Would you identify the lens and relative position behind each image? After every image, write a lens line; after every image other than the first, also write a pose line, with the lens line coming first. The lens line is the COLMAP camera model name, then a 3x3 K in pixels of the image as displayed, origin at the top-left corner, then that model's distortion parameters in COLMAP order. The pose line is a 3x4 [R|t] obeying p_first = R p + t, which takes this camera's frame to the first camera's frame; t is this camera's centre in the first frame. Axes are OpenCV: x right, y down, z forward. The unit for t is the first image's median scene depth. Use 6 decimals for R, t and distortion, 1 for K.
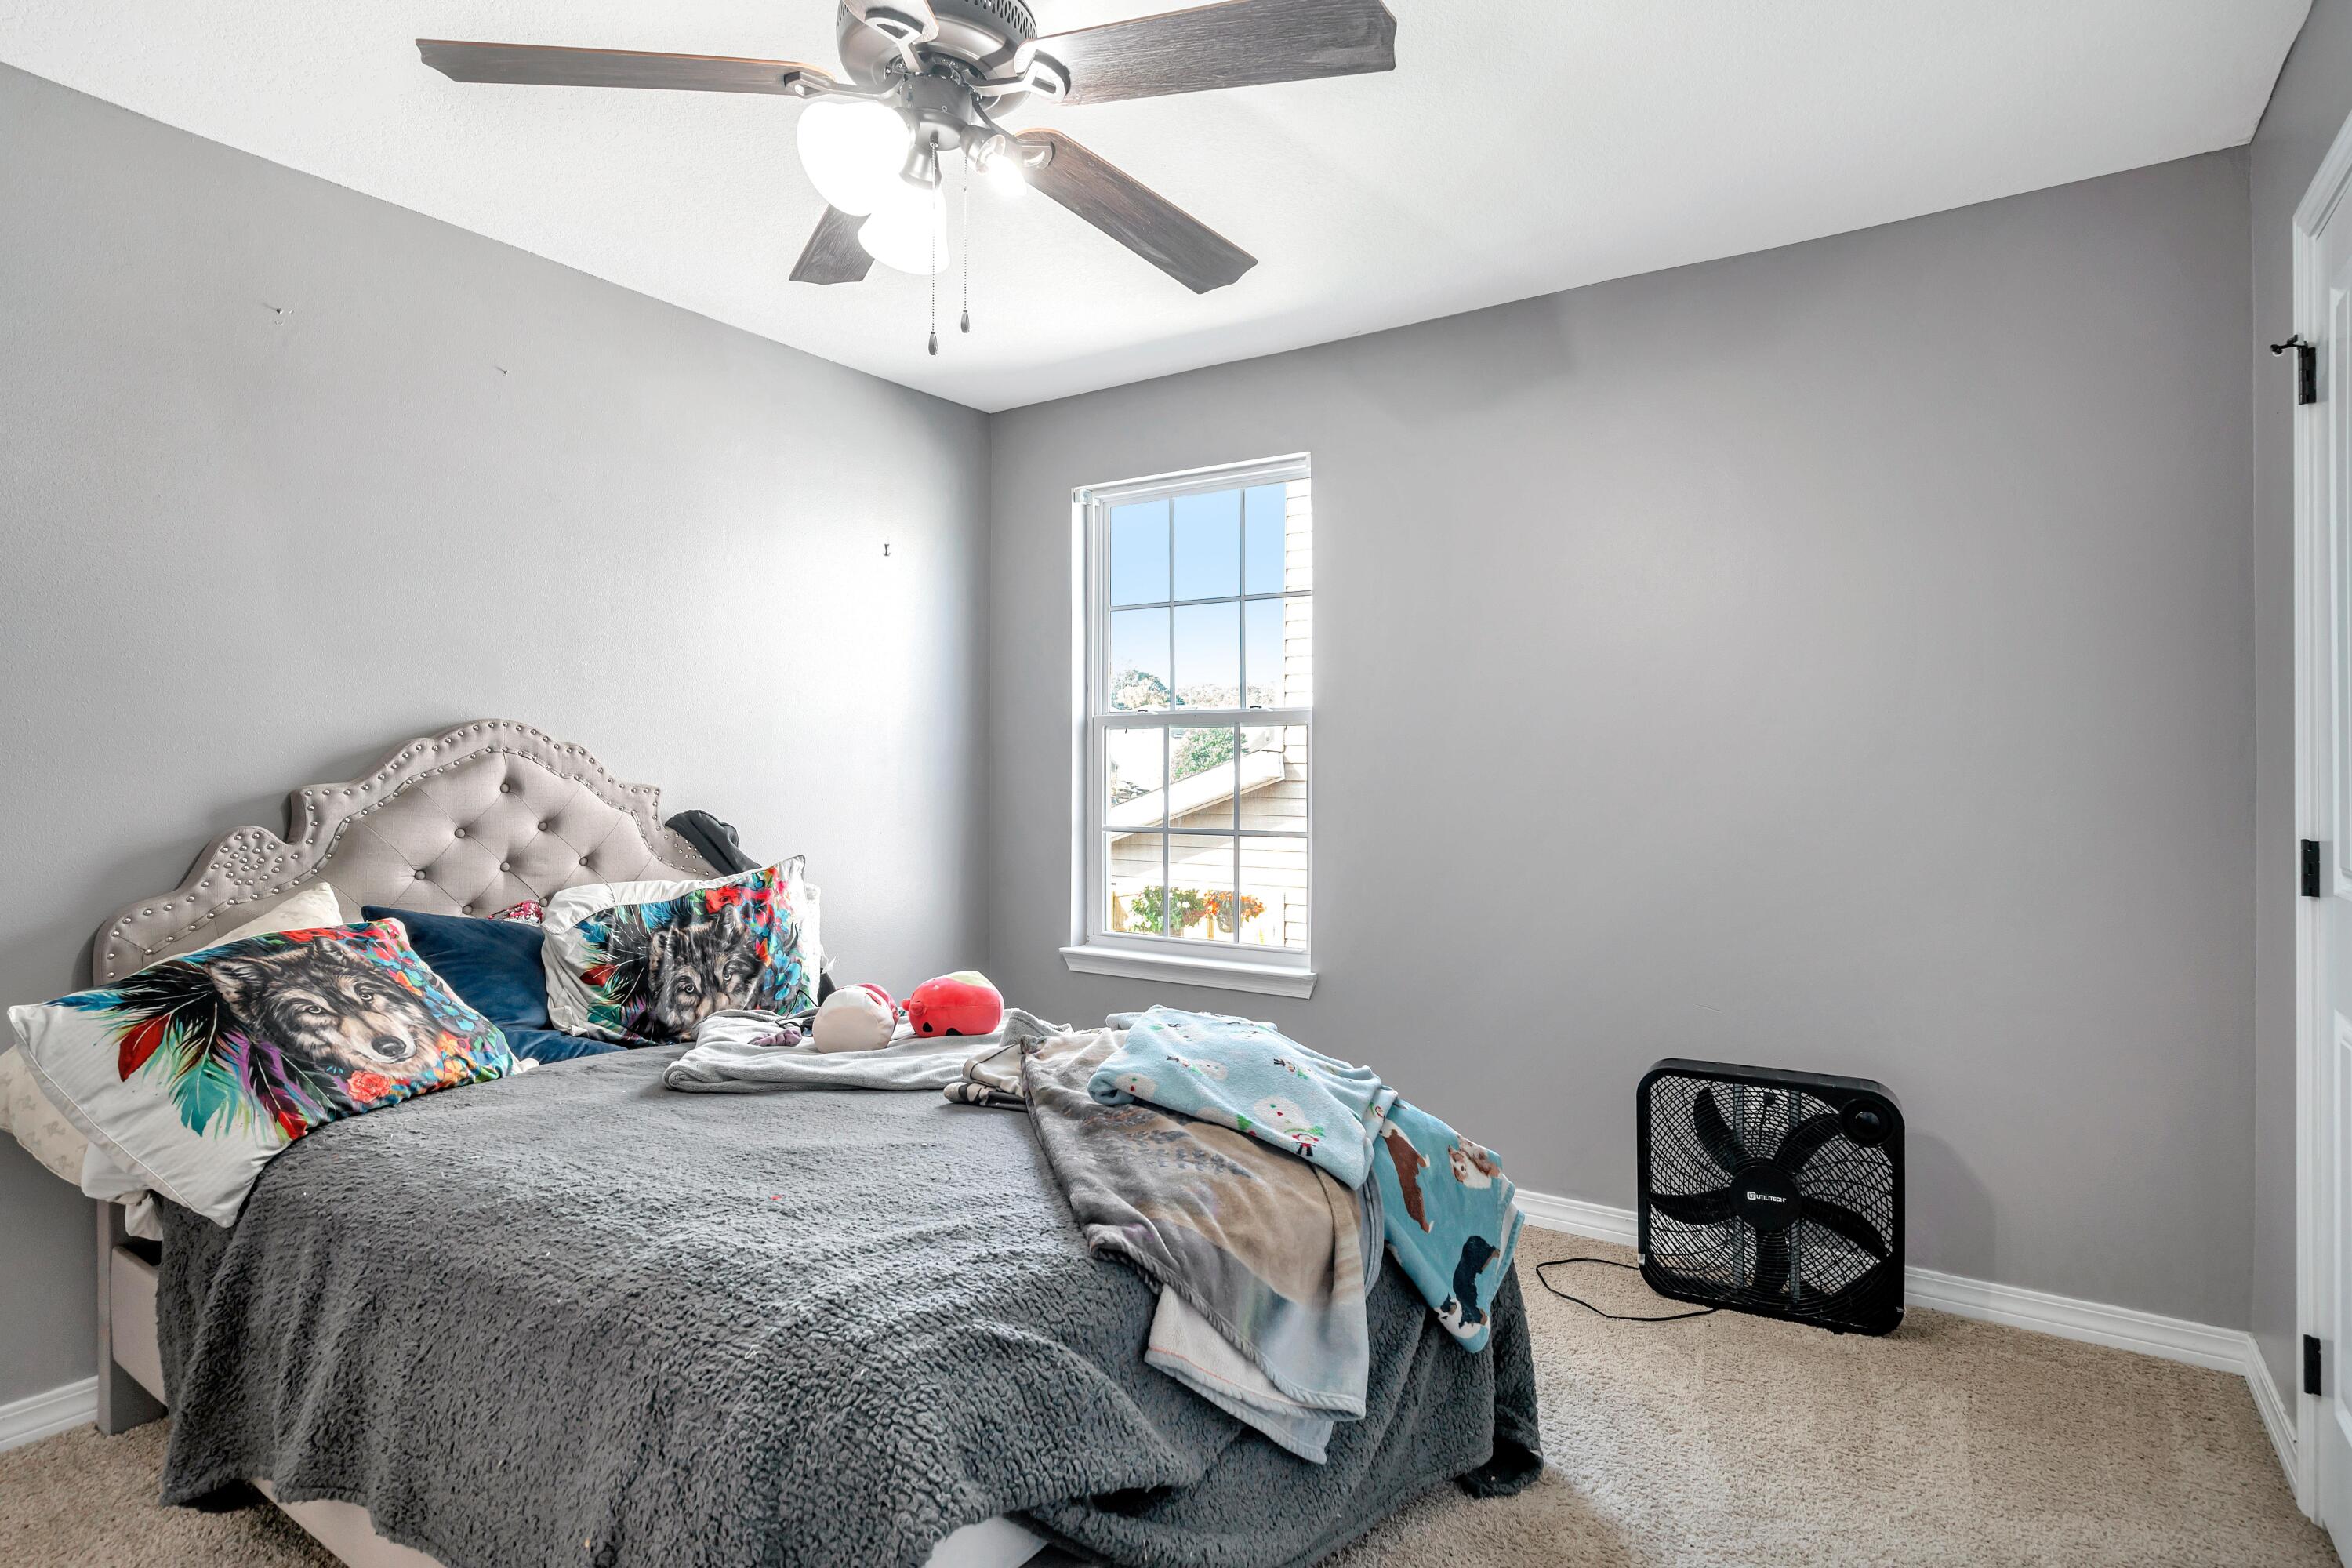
lens RADIAL K [[1230.5, 0, 1173.0], [0, 1230.5, 785.7], [0, 0, 1]] dist [0.002038, 0.001039]
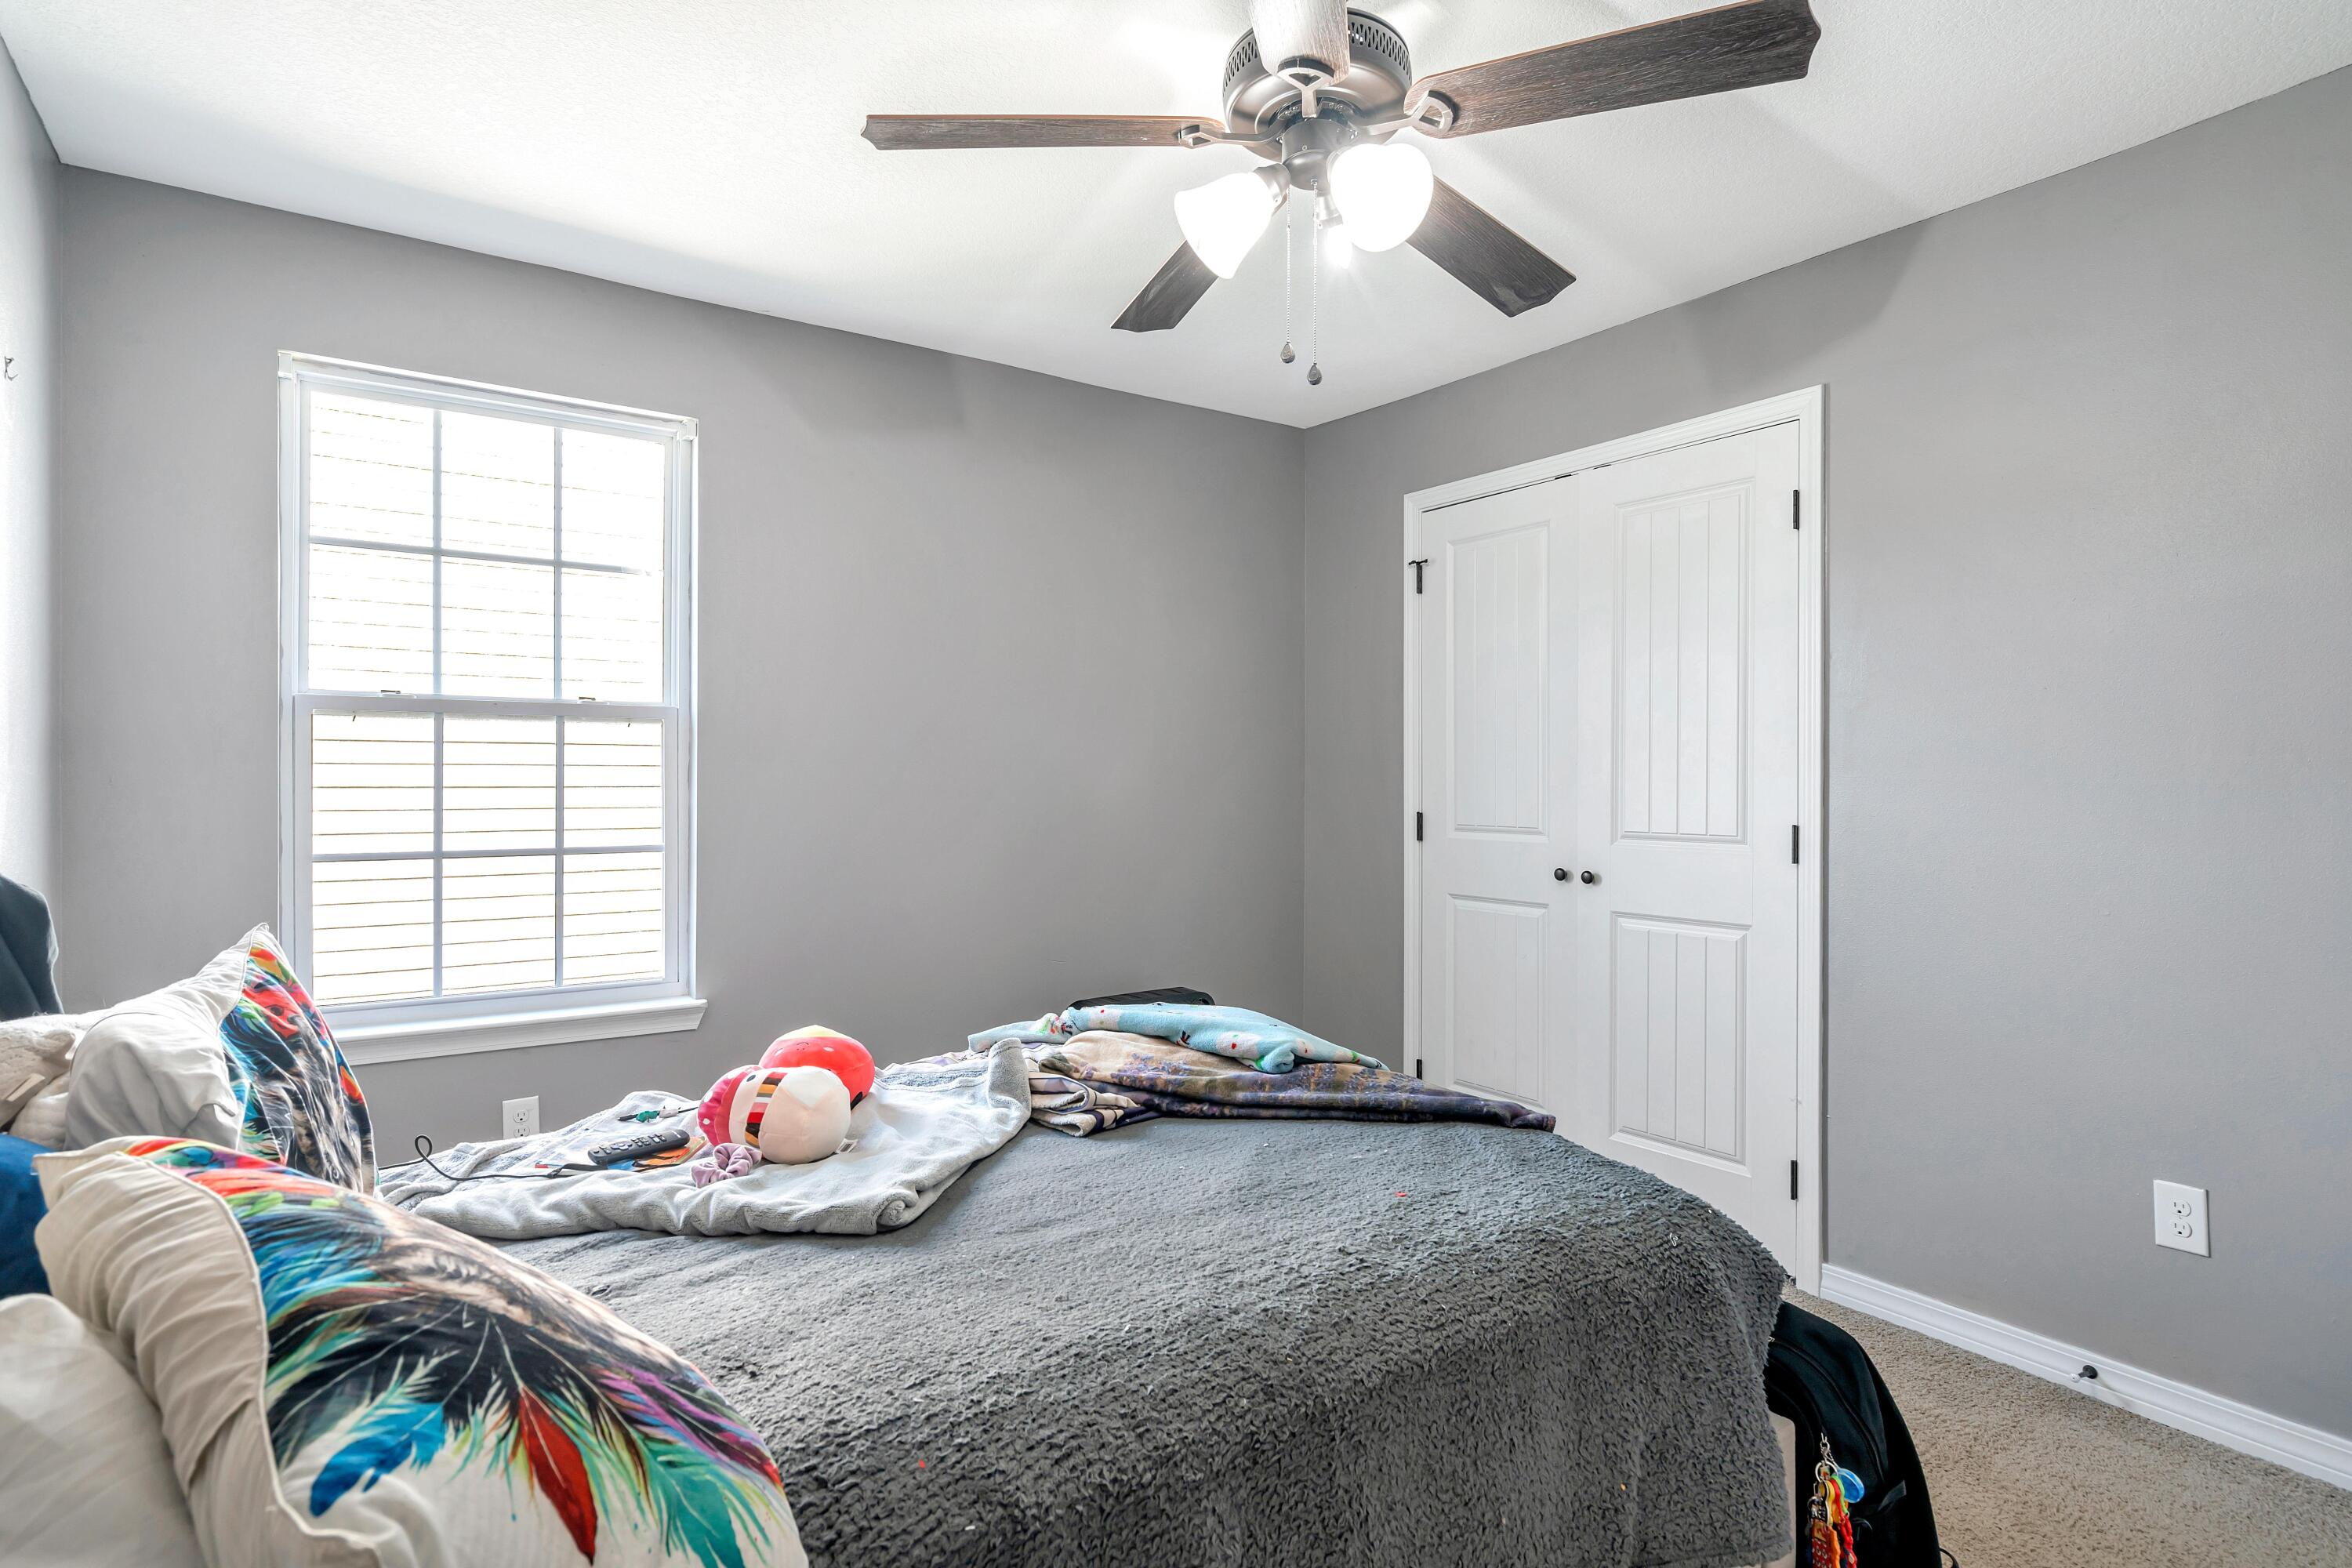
lens RADIAL K [[1209.2, 0, 1176.0], [0, 1209.2, 784.0], [0, 0, 1]] dist [0.000284, 0.000139]
pose [[0.379844, -0.005438, 0.925035, -1.008300], [0.011332, 0.999935, 0.001225, -0.005149], [-0.924981, 0.010018, 0.379881, 0.604966]]
